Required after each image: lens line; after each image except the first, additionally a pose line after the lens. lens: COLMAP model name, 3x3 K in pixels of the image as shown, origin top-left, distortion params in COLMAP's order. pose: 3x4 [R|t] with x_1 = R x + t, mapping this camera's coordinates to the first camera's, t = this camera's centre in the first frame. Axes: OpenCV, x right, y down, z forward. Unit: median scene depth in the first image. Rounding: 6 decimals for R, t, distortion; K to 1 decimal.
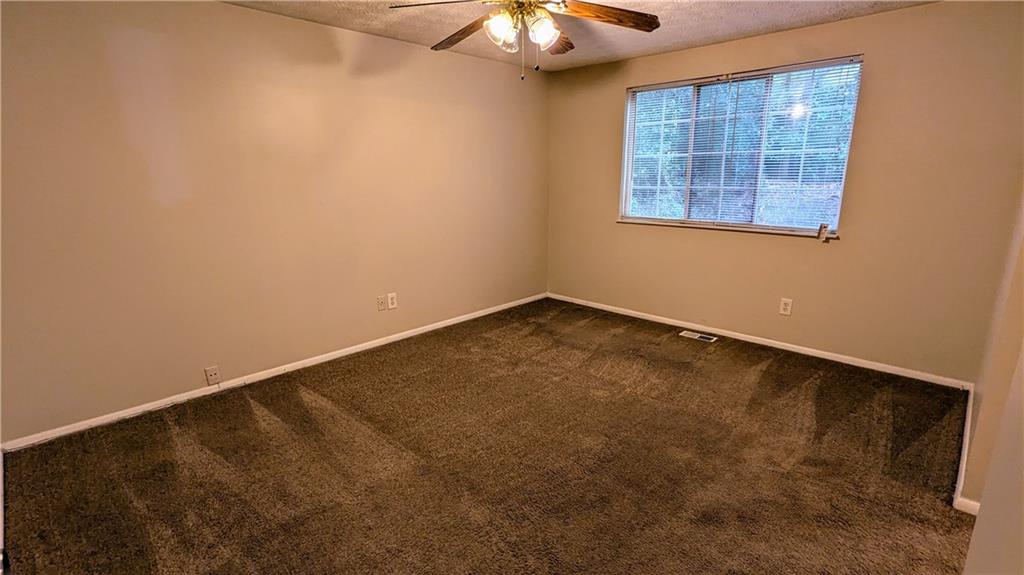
lens RADIAL K [[480.6, 0, 516.9], [0, 480.6, 290.7], [0, 0, 1]] dist [-0.002866, 0.000927]
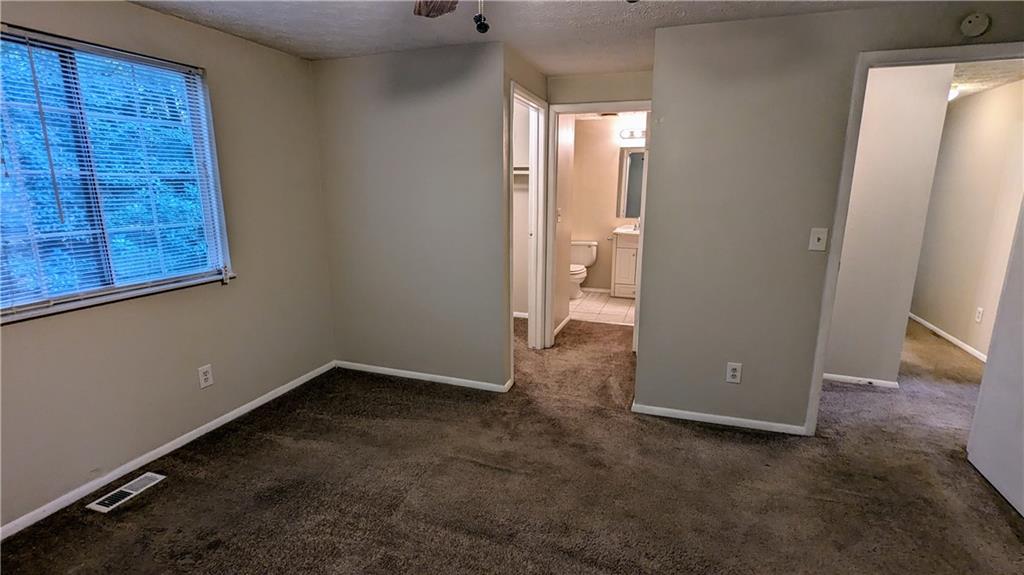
lens RADIAL K [[480.6, 0, 516.9], [0, 480.6, 290.7], [0, 0, 1]] dist [-0.002866, 0.000927]
pose [[-0.431123, -0.189223, 0.882229, -0.412022], [0.207434, 0.930788, 0.301006, -0.294263], [-0.878125, 0.312775, -0.362033, 1.049128]]
